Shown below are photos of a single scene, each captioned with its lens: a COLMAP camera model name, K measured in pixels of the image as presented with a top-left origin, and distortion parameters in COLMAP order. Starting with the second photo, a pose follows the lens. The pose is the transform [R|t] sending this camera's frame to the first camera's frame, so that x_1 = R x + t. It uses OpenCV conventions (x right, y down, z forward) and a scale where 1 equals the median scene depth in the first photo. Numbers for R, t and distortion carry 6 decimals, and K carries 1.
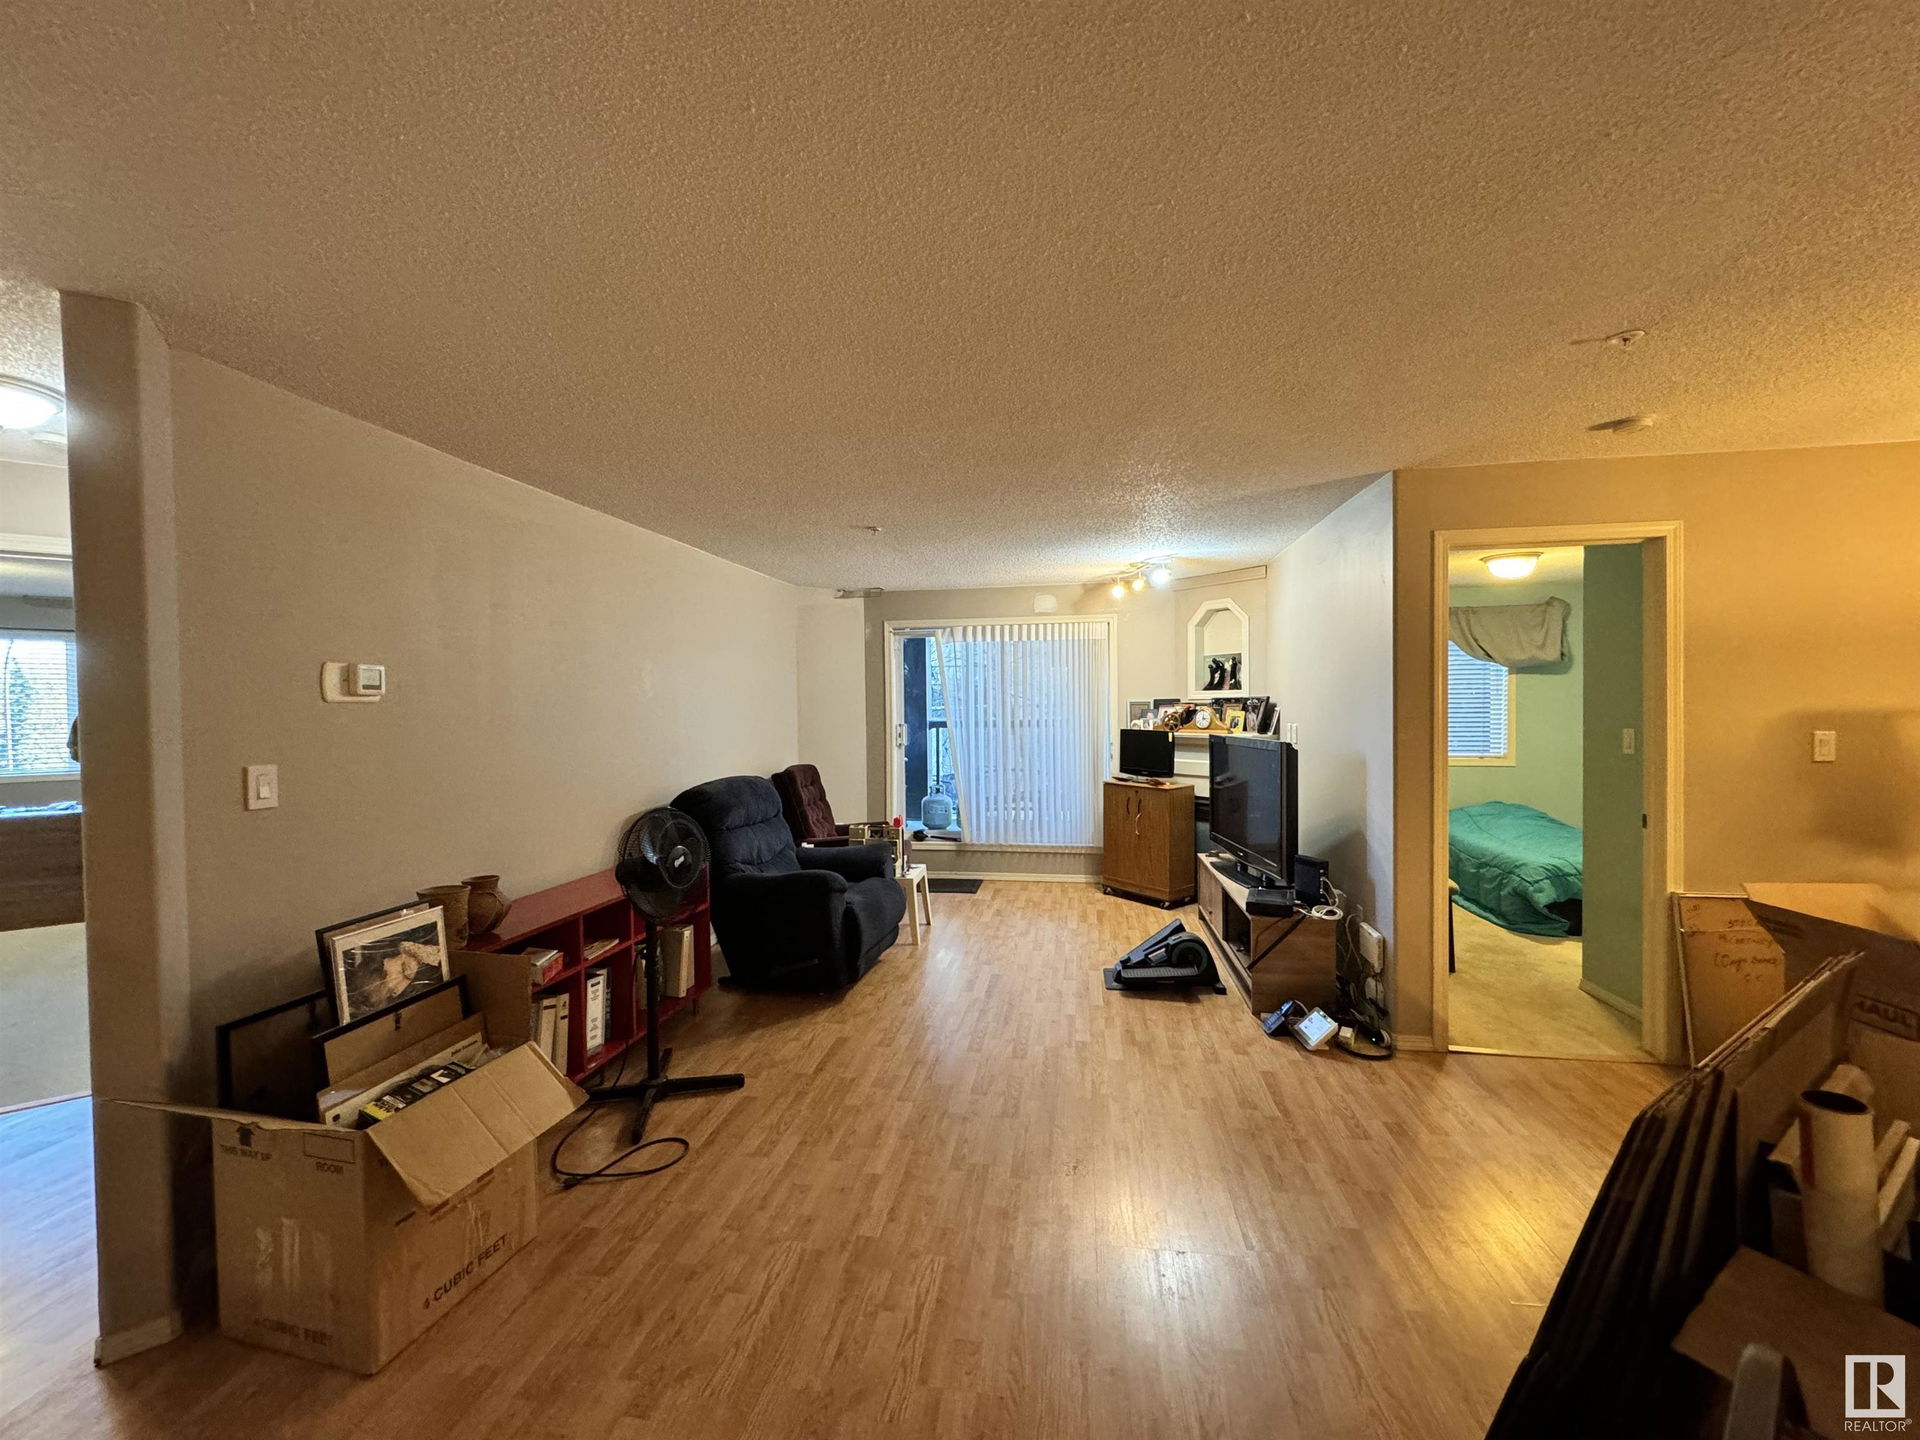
lens RADIAL K [[767.5, 0, 968.5], [0, 767.5, 720.9], [0, 0, 1]] dist [-0.002969, 0.000266]
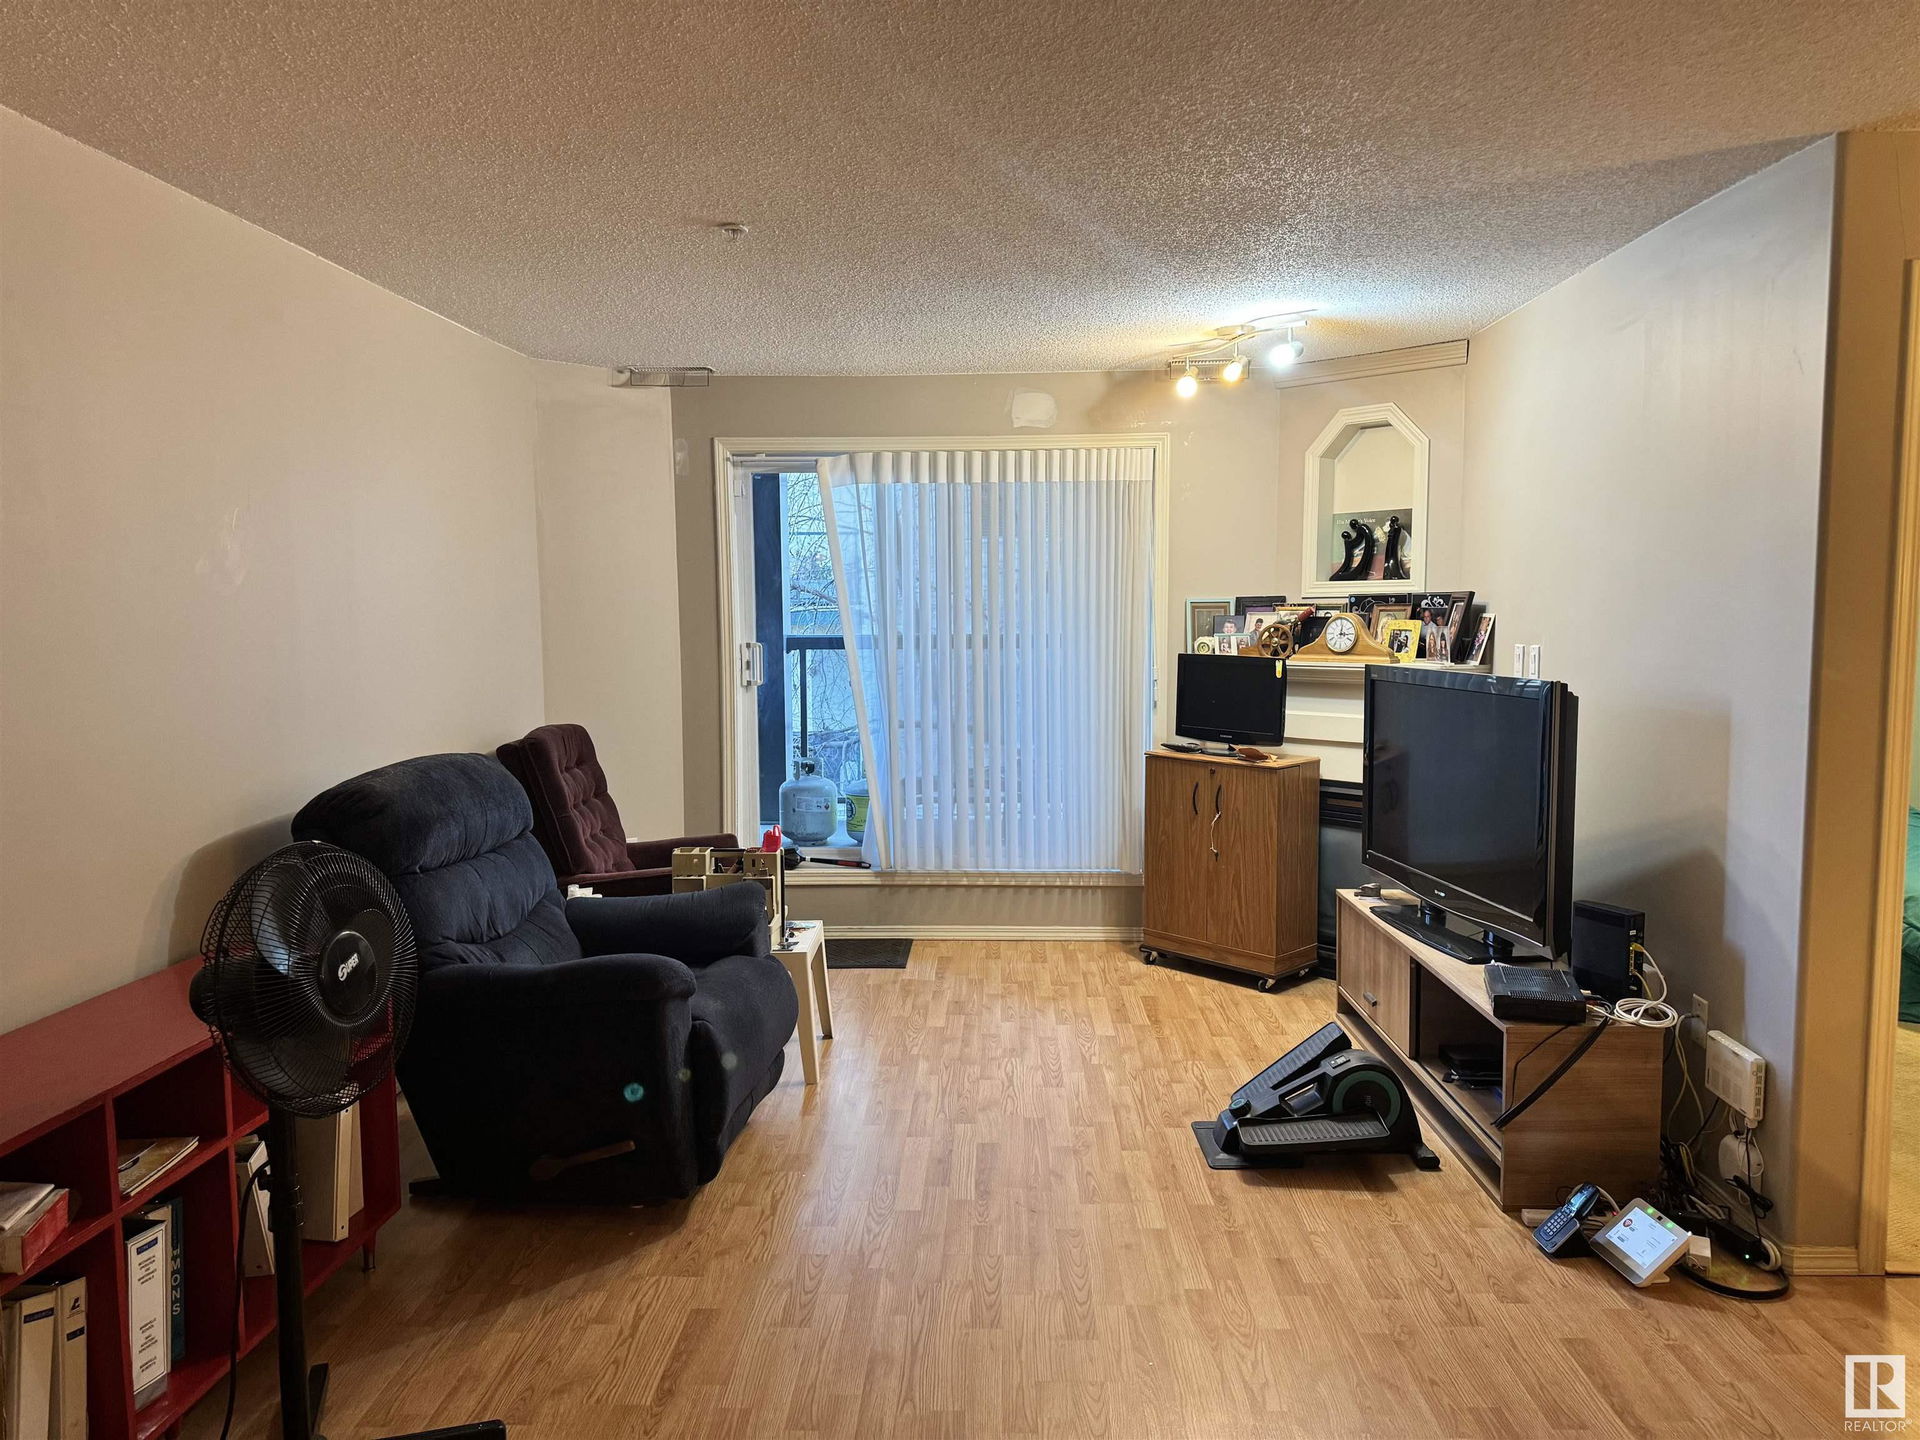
lens RADIAL K [[1334.3, 0, 958.4], [0, 1334.3, 715.8], [0, 0, 1]] dist [0.036649, -0.039621]
pose [[0.992352, -0.005698, 0.123312, -0.092731], [-0.001998, 0.998062, 0.062192, -0.004438], [-0.123427, -0.061962, 0.990417, 0.156040]]
